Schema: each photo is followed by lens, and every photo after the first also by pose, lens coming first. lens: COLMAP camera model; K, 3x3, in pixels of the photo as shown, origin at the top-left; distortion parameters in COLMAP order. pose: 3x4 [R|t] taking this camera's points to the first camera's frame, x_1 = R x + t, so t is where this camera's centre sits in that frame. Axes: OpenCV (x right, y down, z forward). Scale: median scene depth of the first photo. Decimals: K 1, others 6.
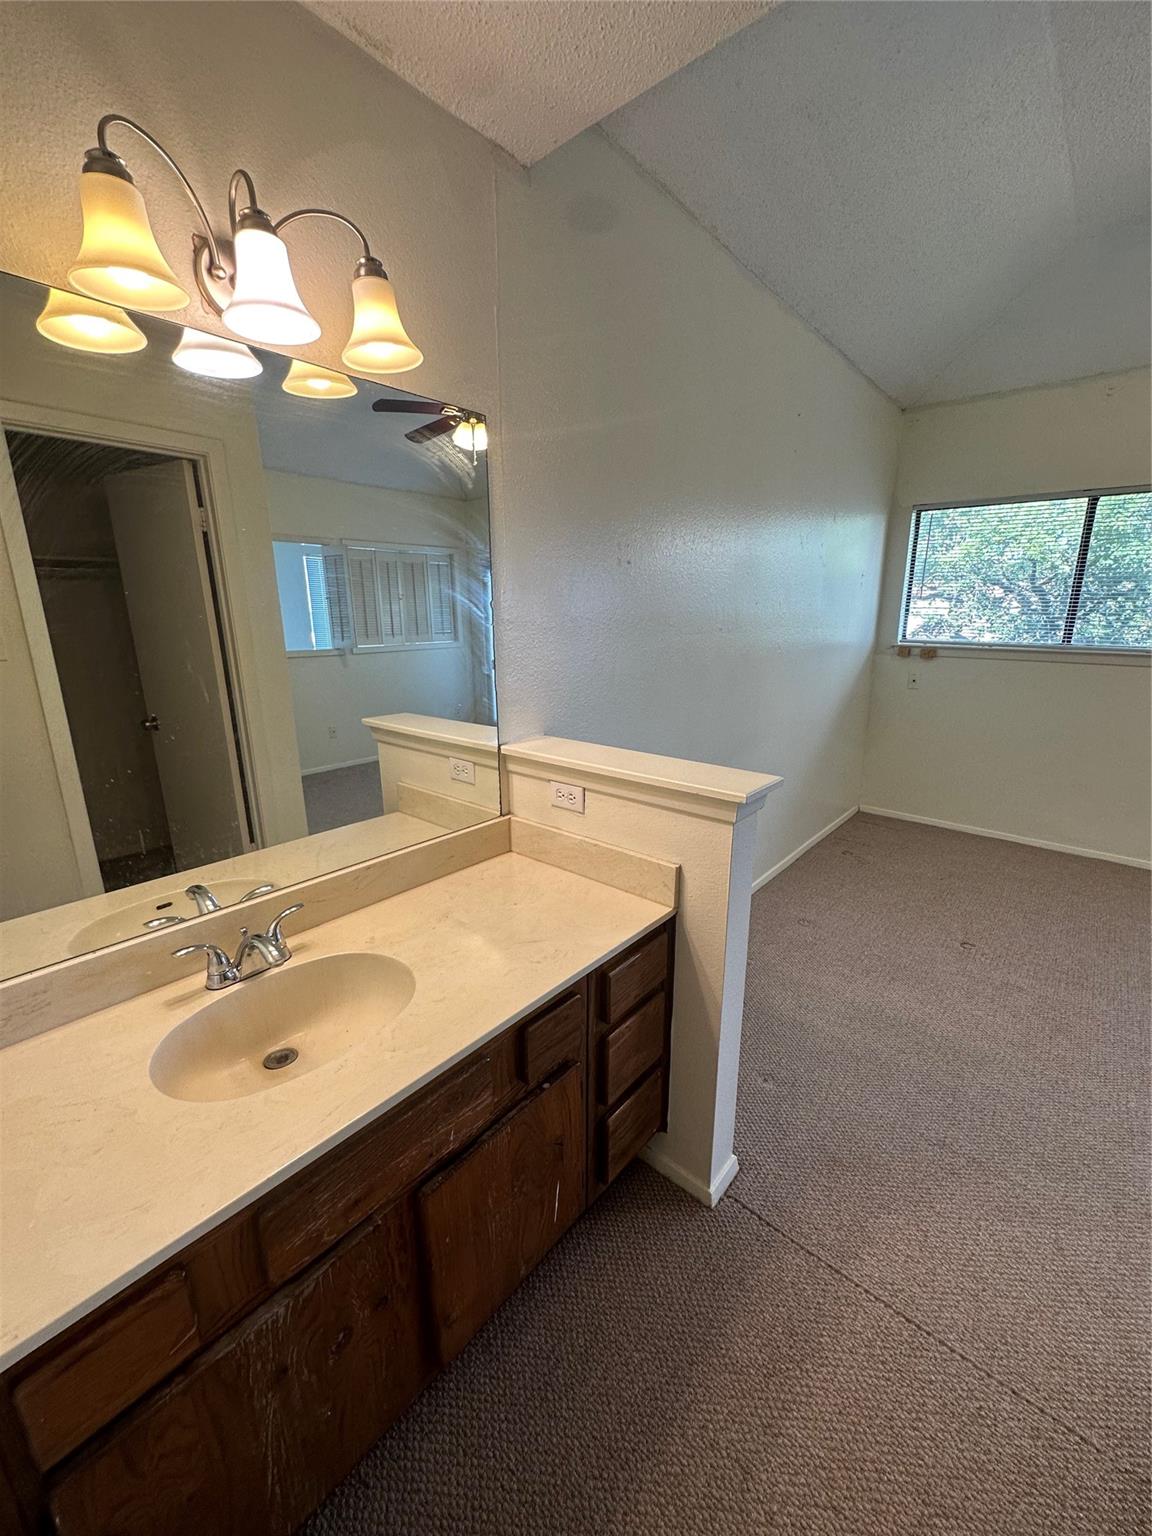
lens RADIAL K [[609.0, 0, 578.6], [0, 609.0, 763.6], [0, 0, 1]] dist [-0.001035, -0.000125]
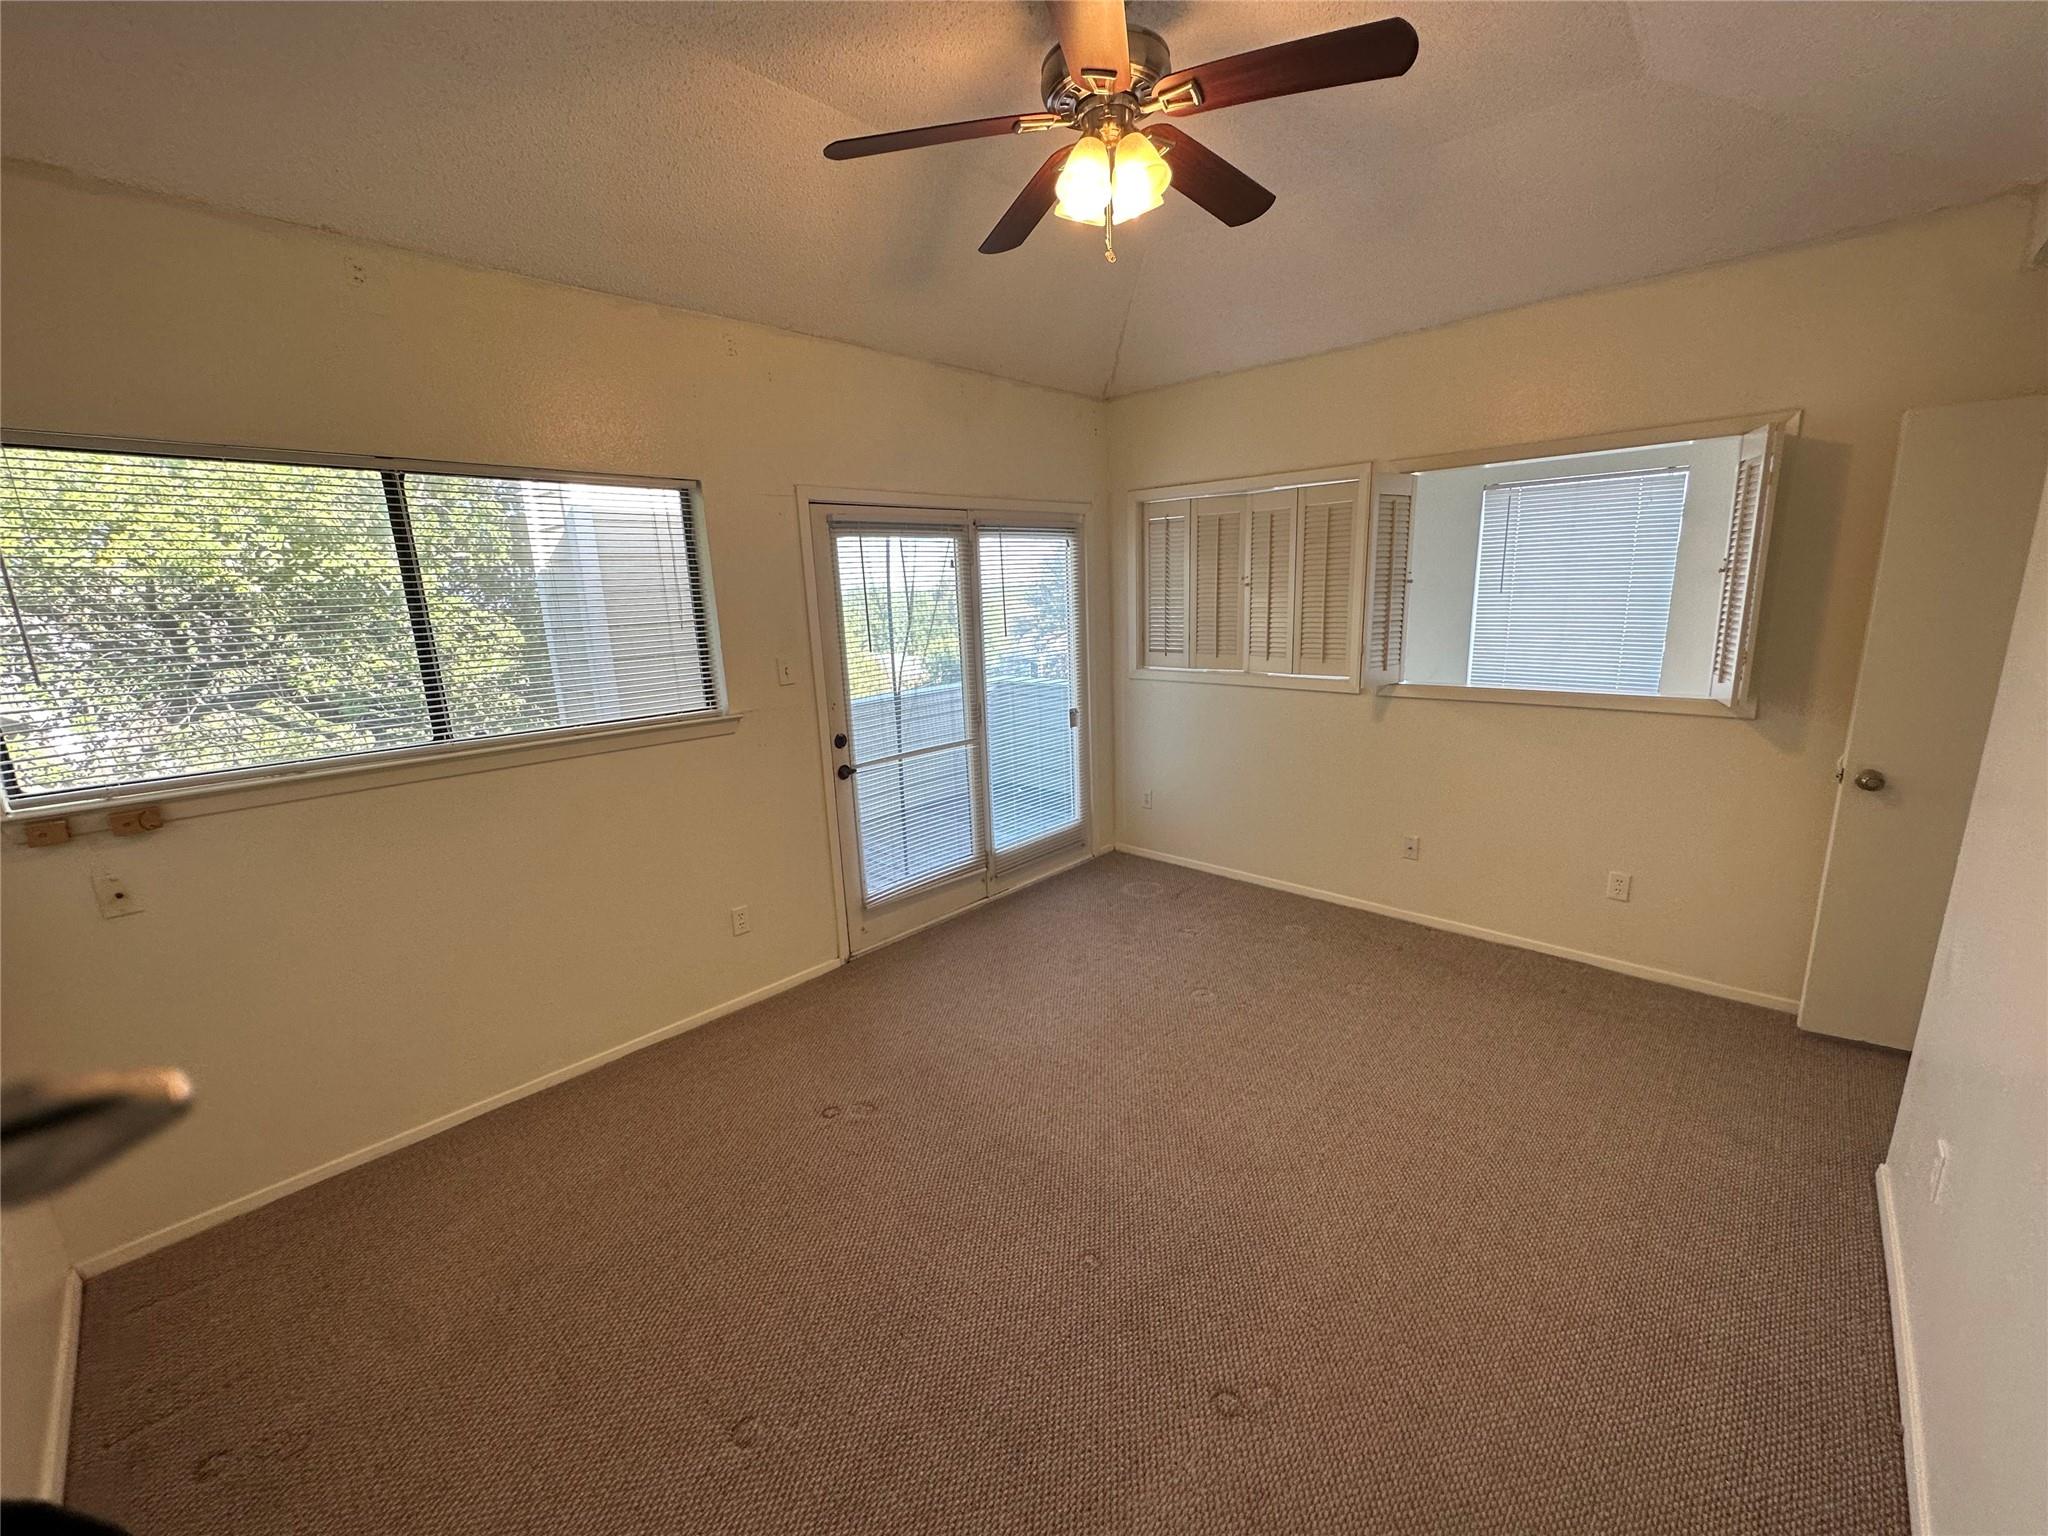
lens RADIAL K [[812.0, 0, 1022.4], [0, 812.0, 762.0], [0, 0, 1]] dist [-0.001035, -0.000125]
pose [[0.045763, -0.214418, 0.975669, 0.107405], [0.287091, 0.938312, 0.192742, -0.153449], [-0.956809, 0.271286, 0.104498, 0.400044]]
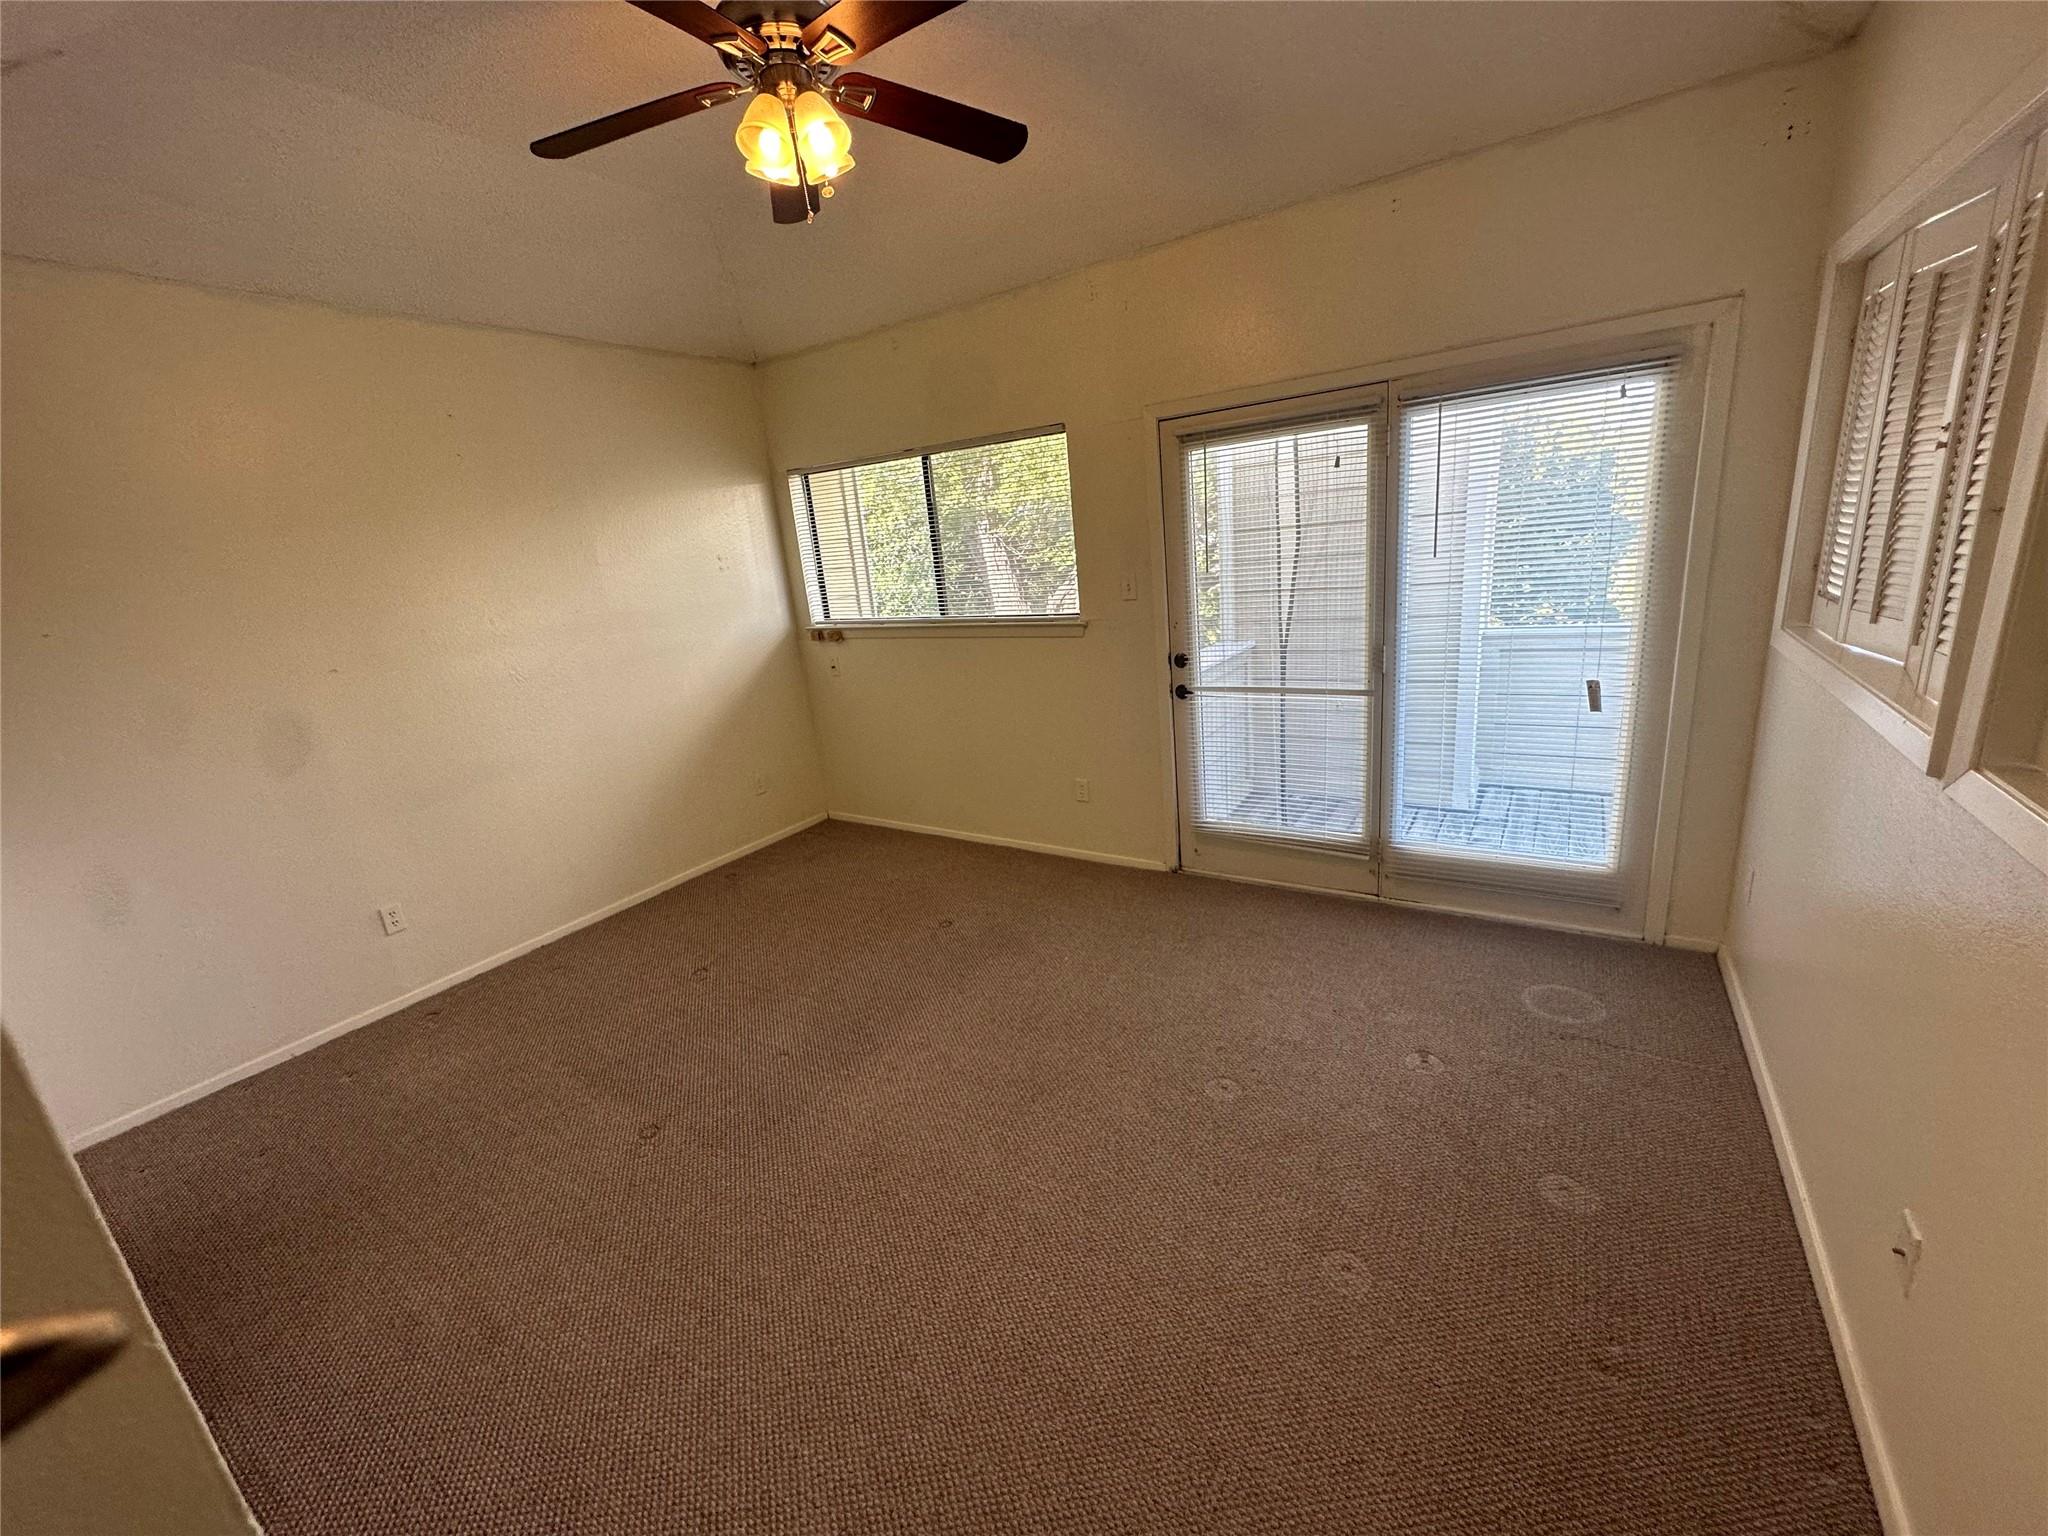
lens RADIAL K [[812.0, 0, 1024.9], [0, 812.0, 761.6], [0, 0, 1]] dist [-0.001035, -0.000125]
pose [[0.985741, -0.126553, 0.110898, 0.690275], [0.125246, 0.991949, 0.018695, 0.012486], [-0.112372, -0.004539, 0.993656, -0.200245]]
